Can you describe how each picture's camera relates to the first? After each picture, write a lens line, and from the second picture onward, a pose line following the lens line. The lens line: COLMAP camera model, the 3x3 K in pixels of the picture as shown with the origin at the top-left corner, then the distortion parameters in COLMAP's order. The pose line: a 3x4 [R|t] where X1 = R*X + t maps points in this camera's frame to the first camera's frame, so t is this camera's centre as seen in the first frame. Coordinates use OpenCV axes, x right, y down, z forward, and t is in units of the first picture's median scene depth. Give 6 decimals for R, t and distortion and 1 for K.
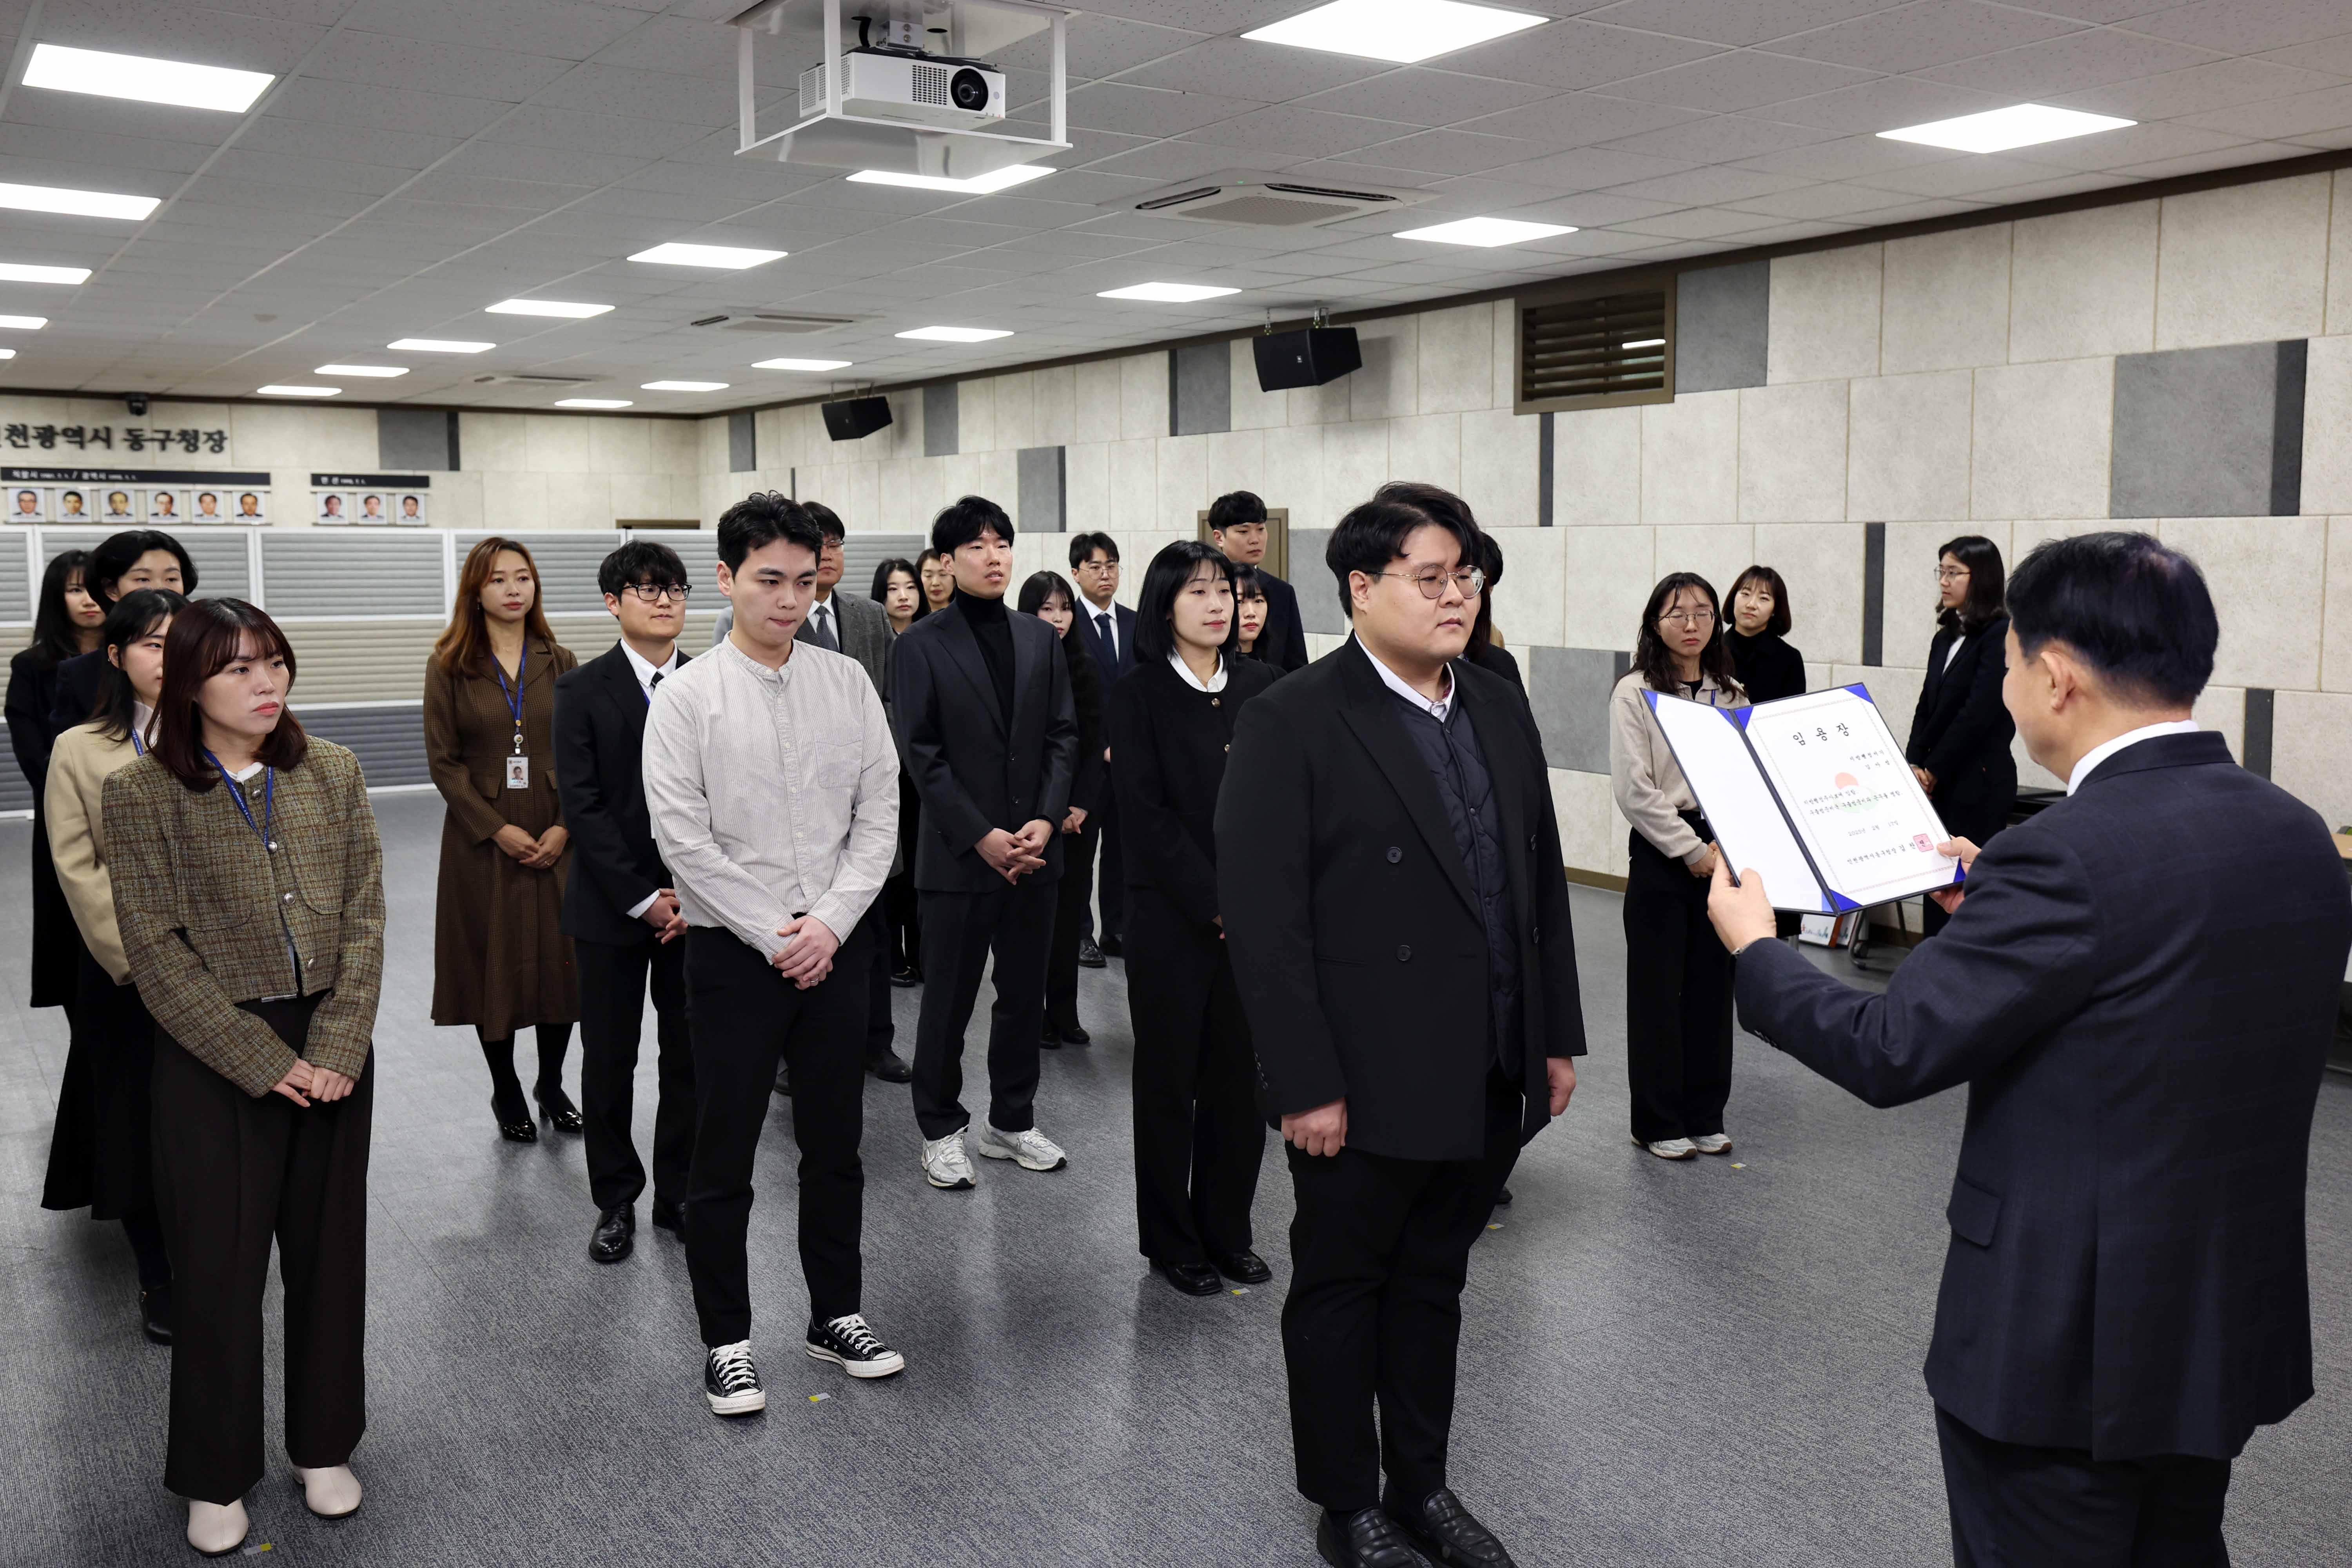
lens RADIAL K [[2025.7, 0, 1216.6], [0, 2025.7, 746.1], [0, 0, 1]] dist [0.004889, 0.055600]
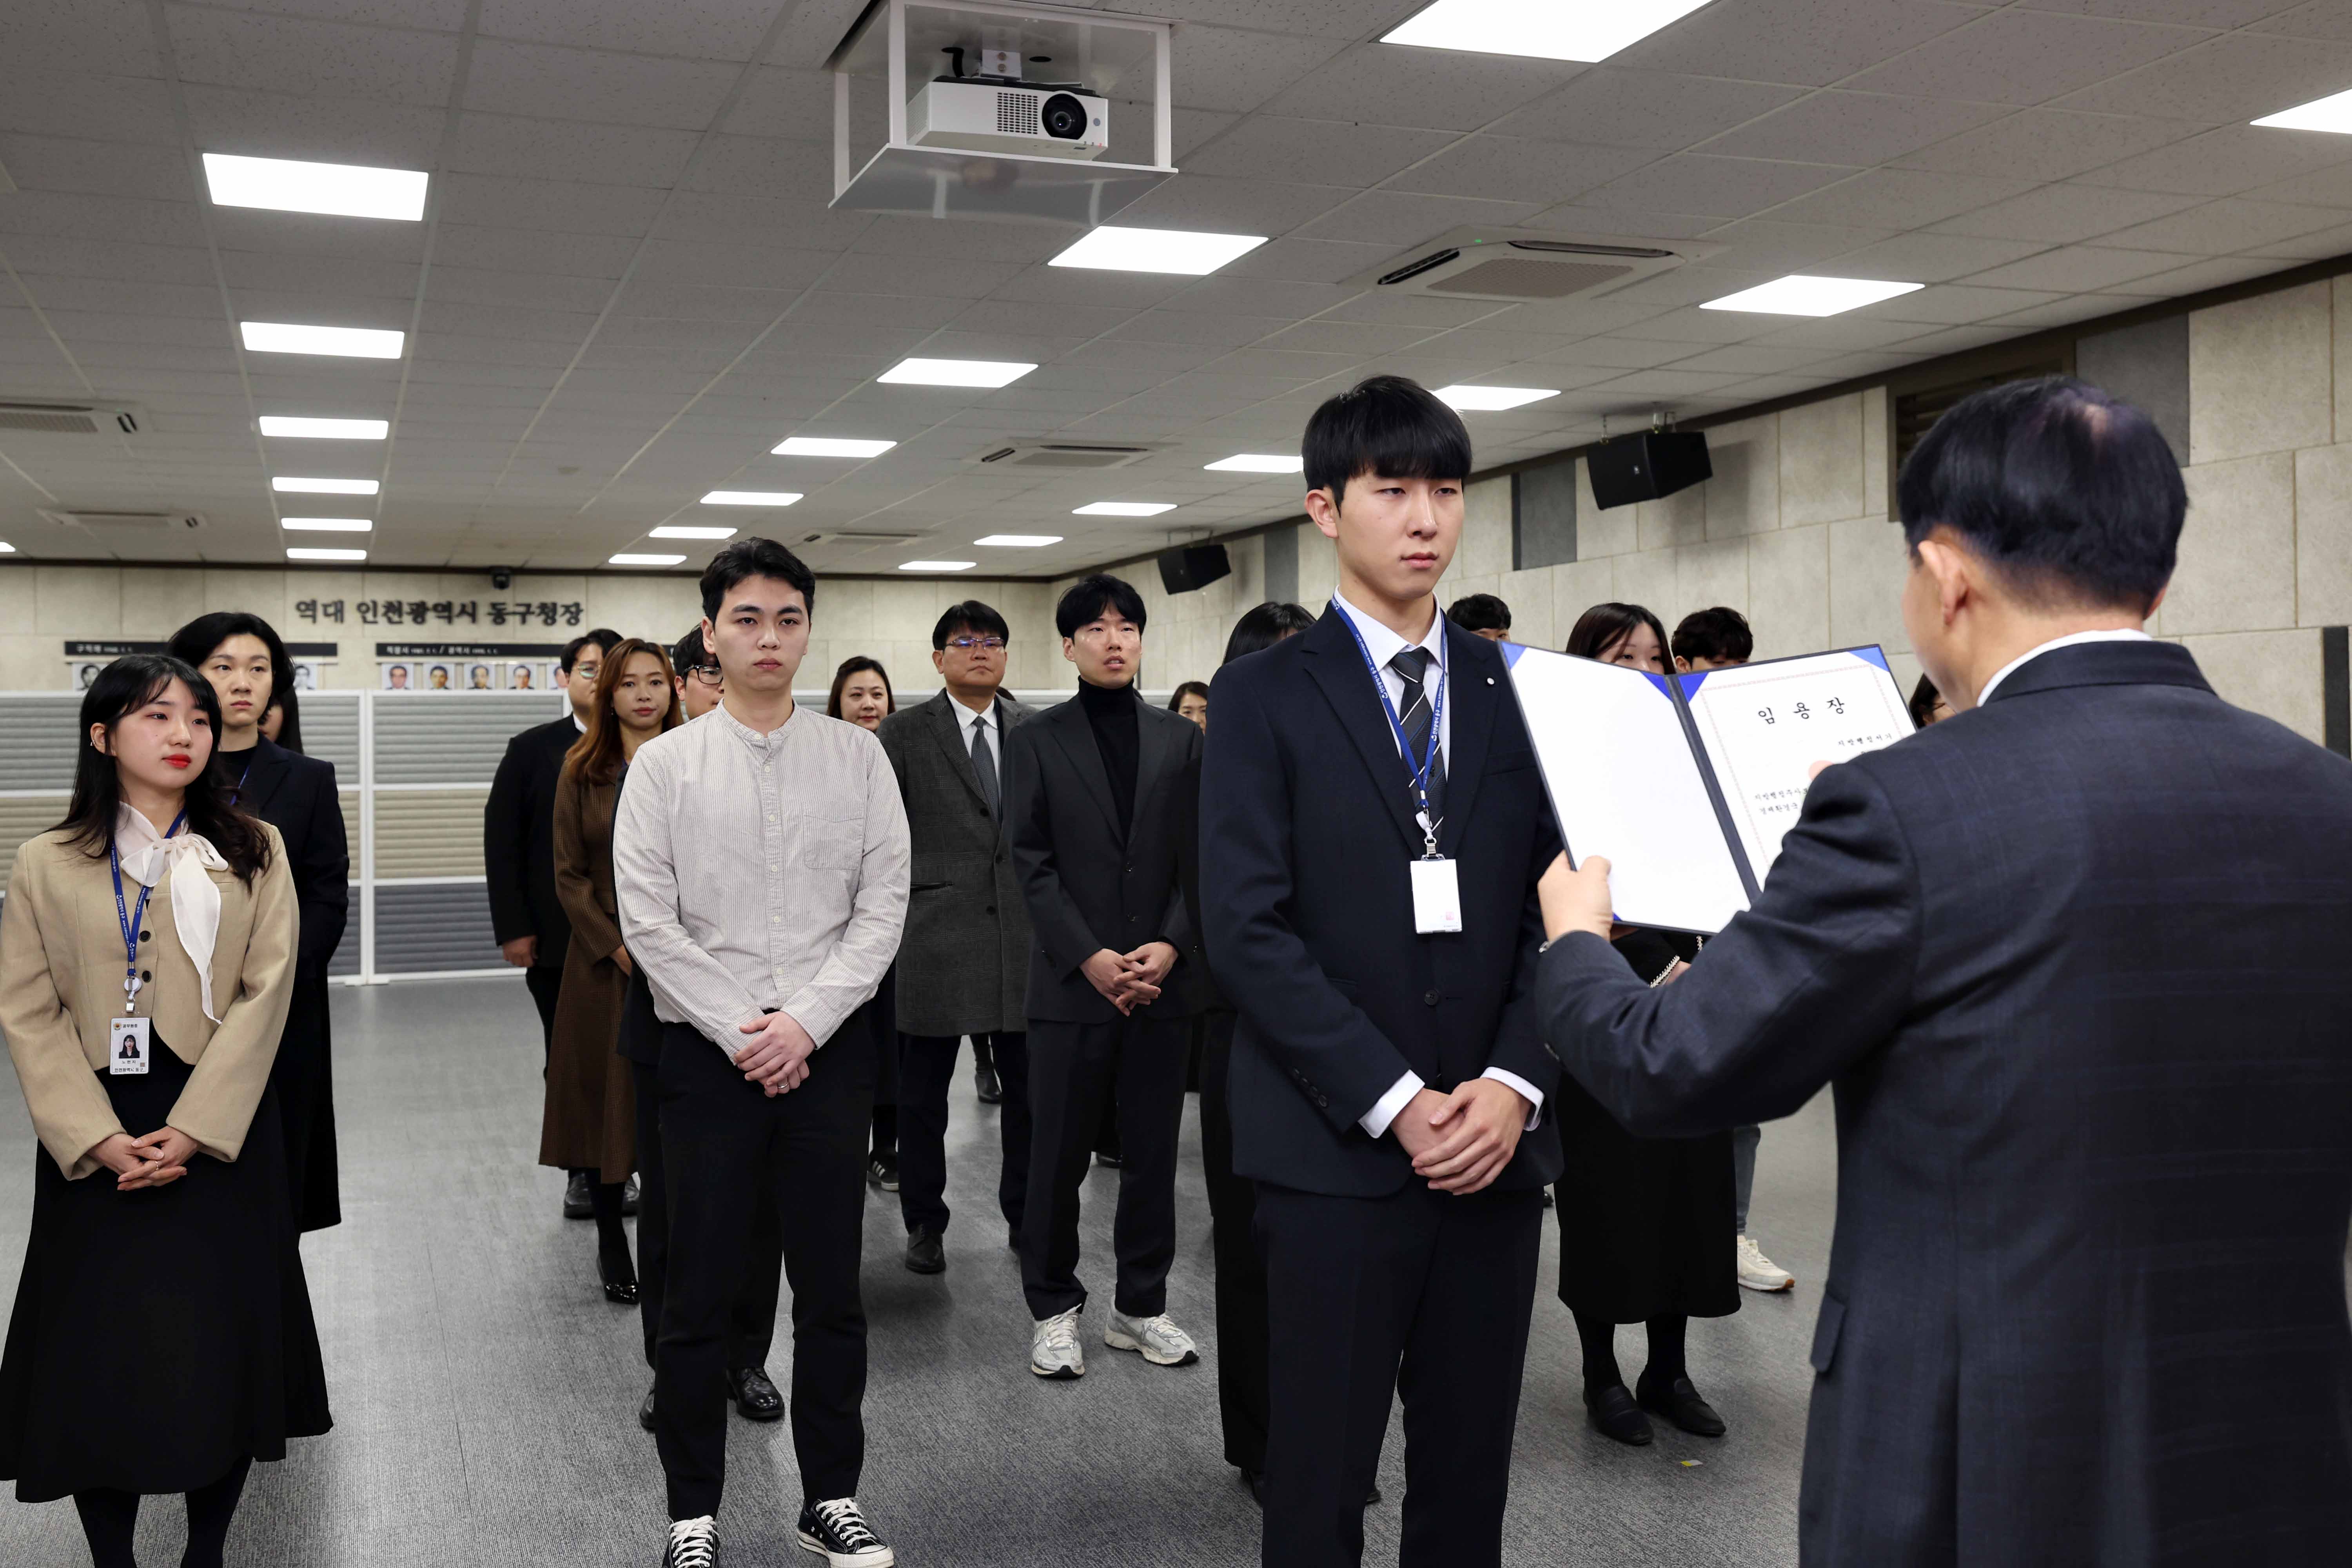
lens RADIAL K [[2241.2, 0, 1156.5], [0, 2241.2, 710.8], [0, 0, 1]] dist [0.033010, 0.010414]
pose [[0.971372, -0.010121, -0.237346, 0.091174], [-0.016826, 0.993652, -0.111235, 0.029453], [0.236965, 0.112044, 0.965036, 0.045673]]
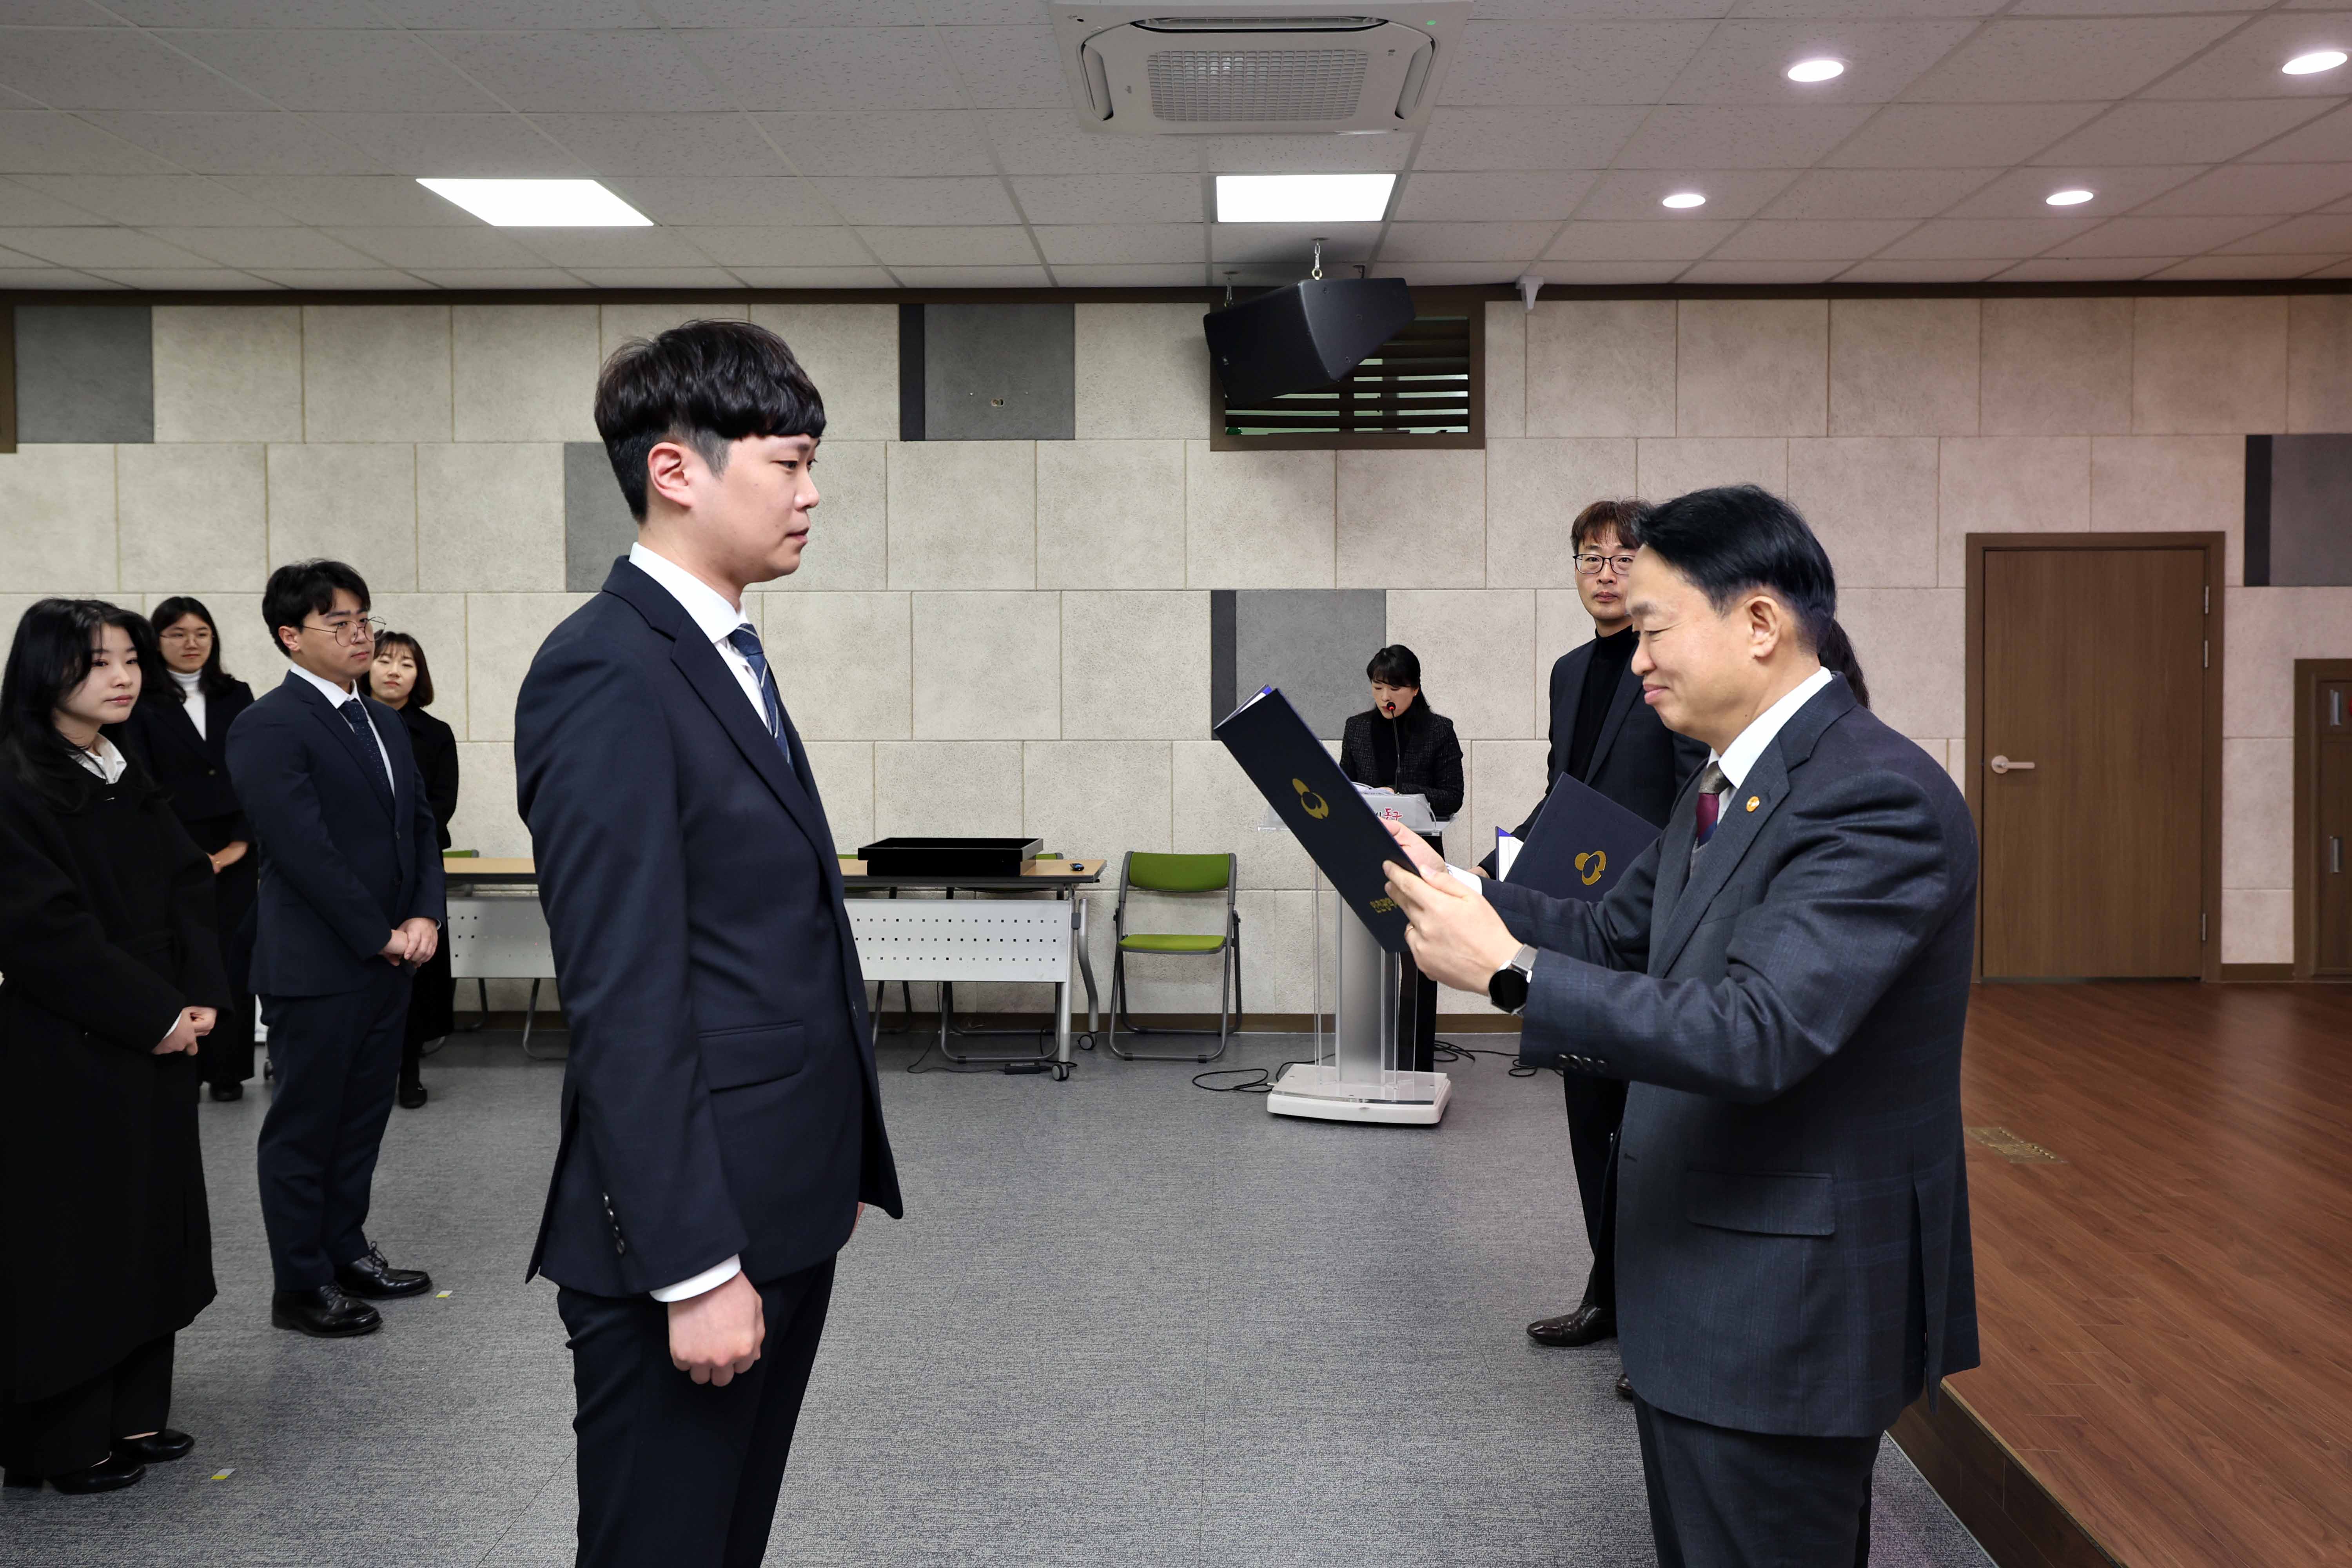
lens RADIAL K [[1712.6, 0, 1203.9], [0, 1712.6, 695.1], [0, 0, 1]] dist [-0.009917, 0.039856]
pose [[0.566807, -0.017558, 0.823664, -0.109968], [0.082977, 0.995906, -0.035871, 0.002757], [-0.819662, 0.088678, 0.565943, 0.201182]]
